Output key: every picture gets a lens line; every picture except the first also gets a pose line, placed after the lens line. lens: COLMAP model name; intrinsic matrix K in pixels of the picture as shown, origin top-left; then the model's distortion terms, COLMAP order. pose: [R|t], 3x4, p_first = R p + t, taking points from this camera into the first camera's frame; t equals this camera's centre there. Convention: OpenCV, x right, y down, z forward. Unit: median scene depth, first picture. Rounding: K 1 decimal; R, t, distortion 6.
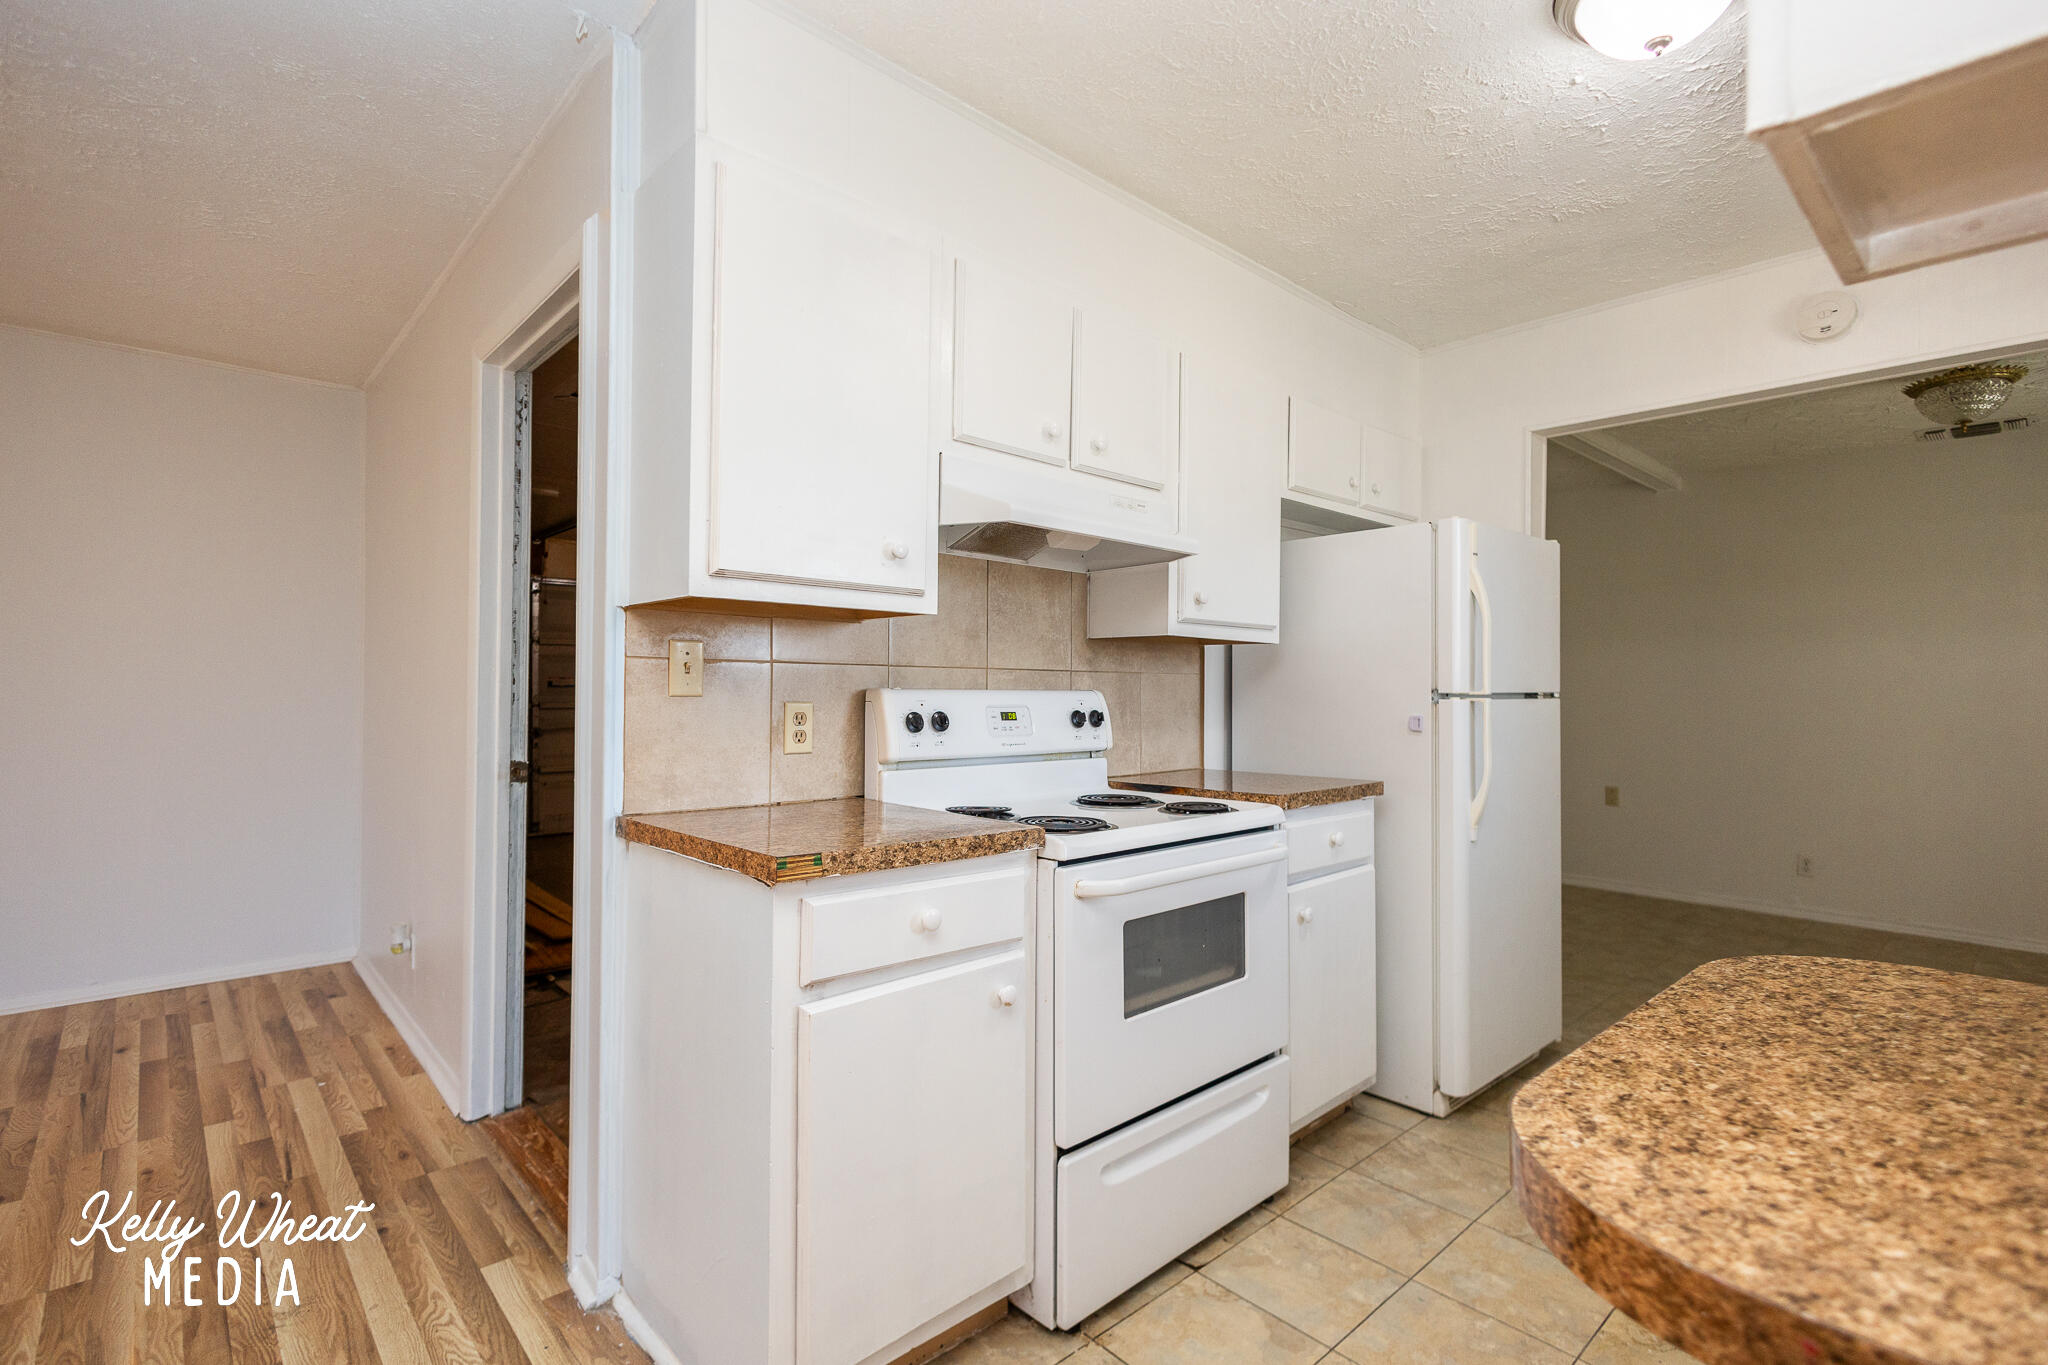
lens RADIAL K [[948.3, 0, 1018.1], [0, 948.3, 678.1], [0, 0, 1]] dist [-0.000597, -0.000236]
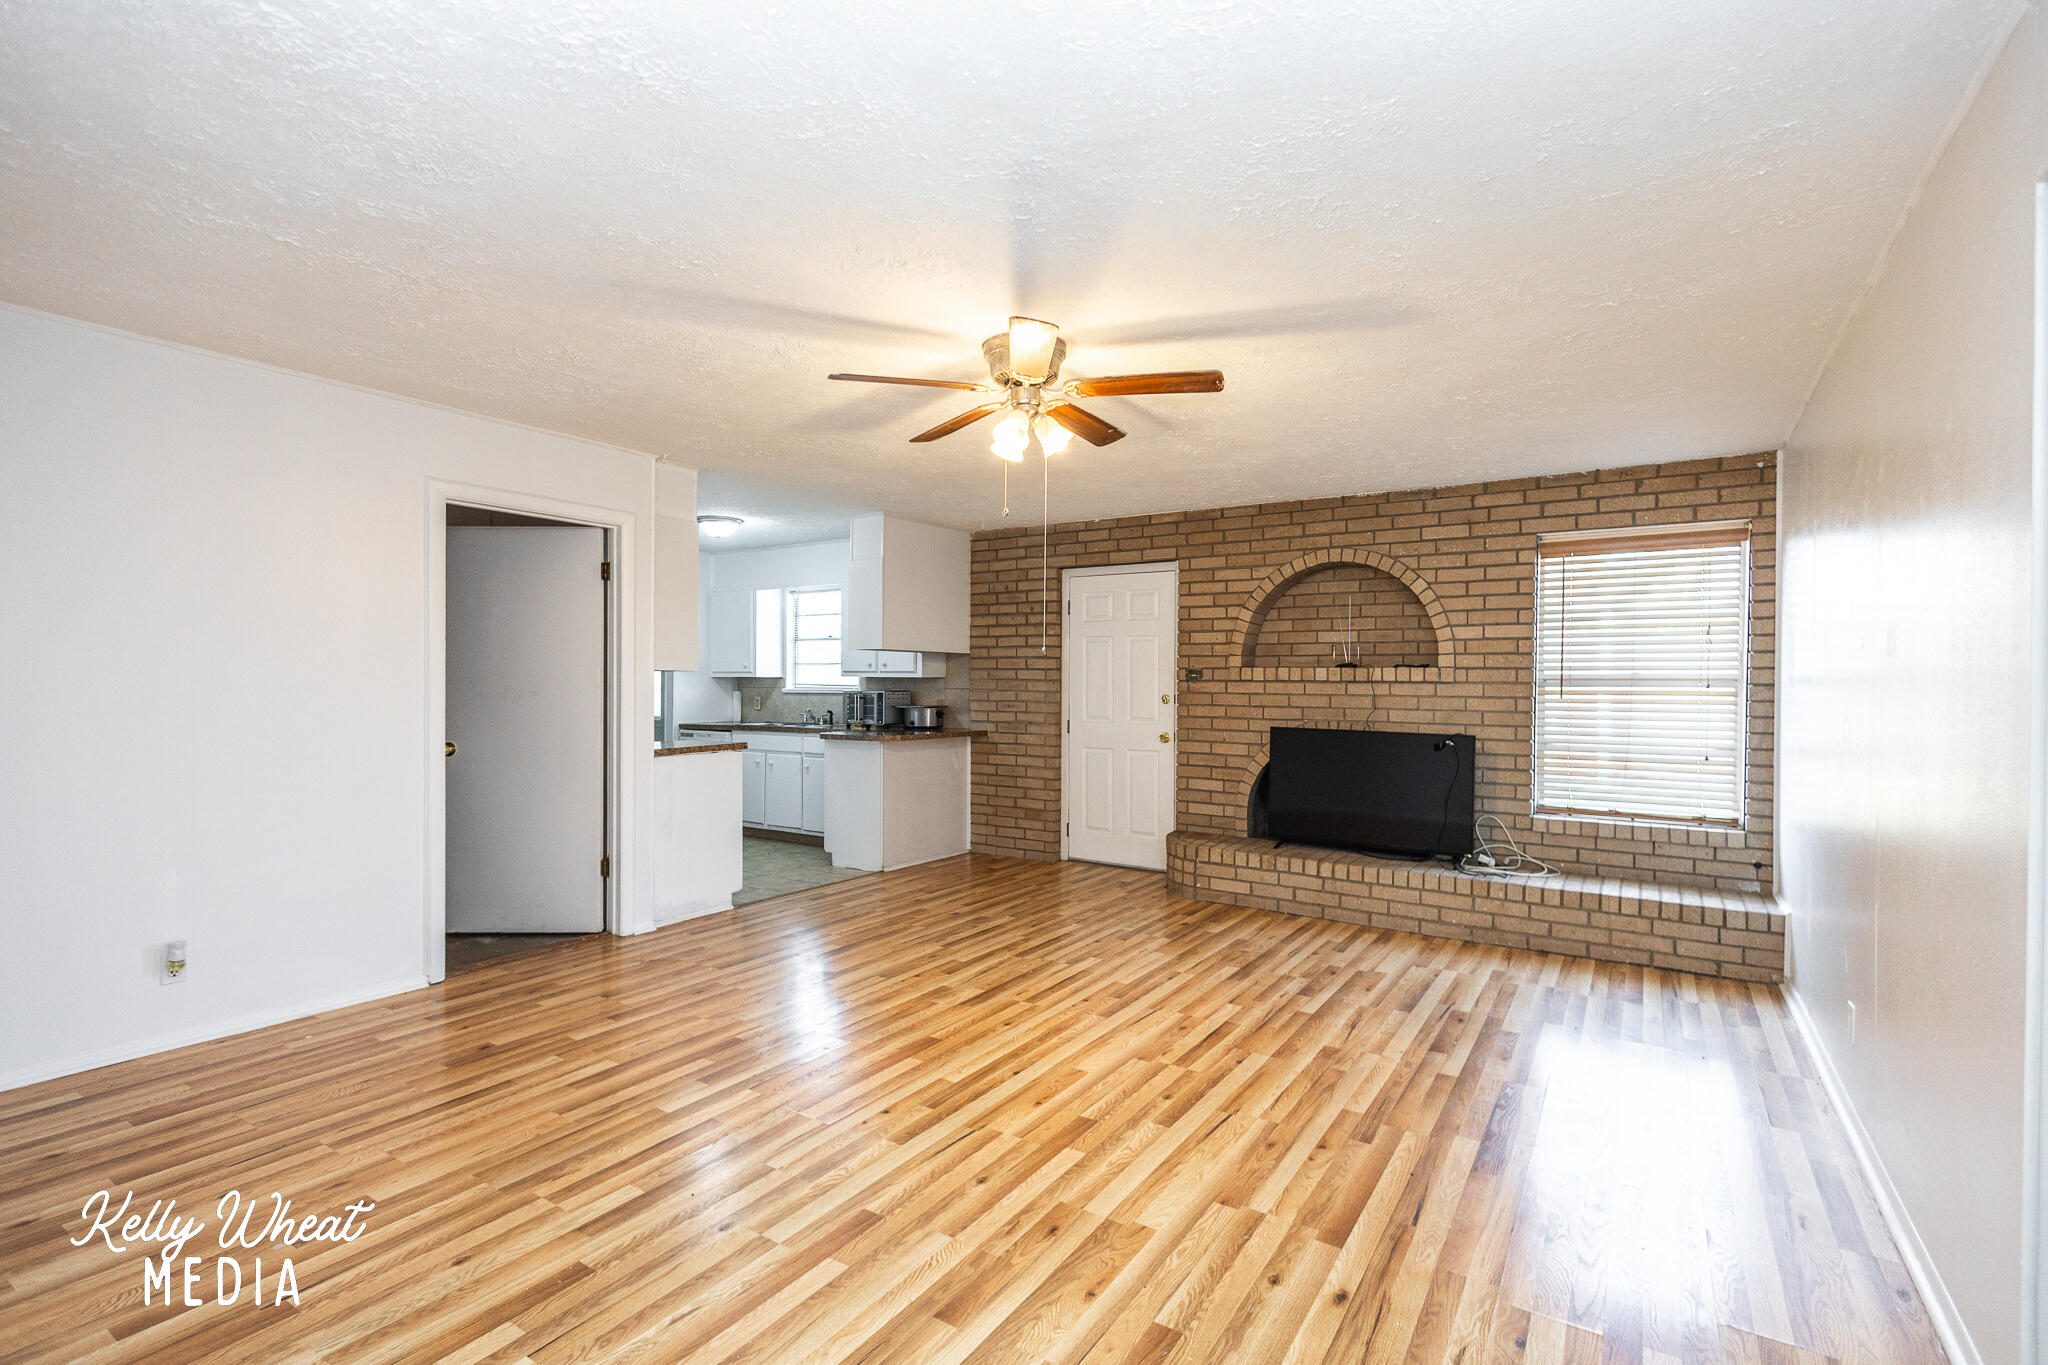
lens RADIAL K [[969.6, 0, 1024.0], [0, 969.6, 682.5], [0, 0, 1]] dist [0.003102, -0.000310]
pose [[-0.242592, -0.009522, 0.970082, -2.480818], [-0.017187, 0.999837, 0.005516, -0.055985], [-0.969976, -0.015334, -0.242716, 0.478285]]
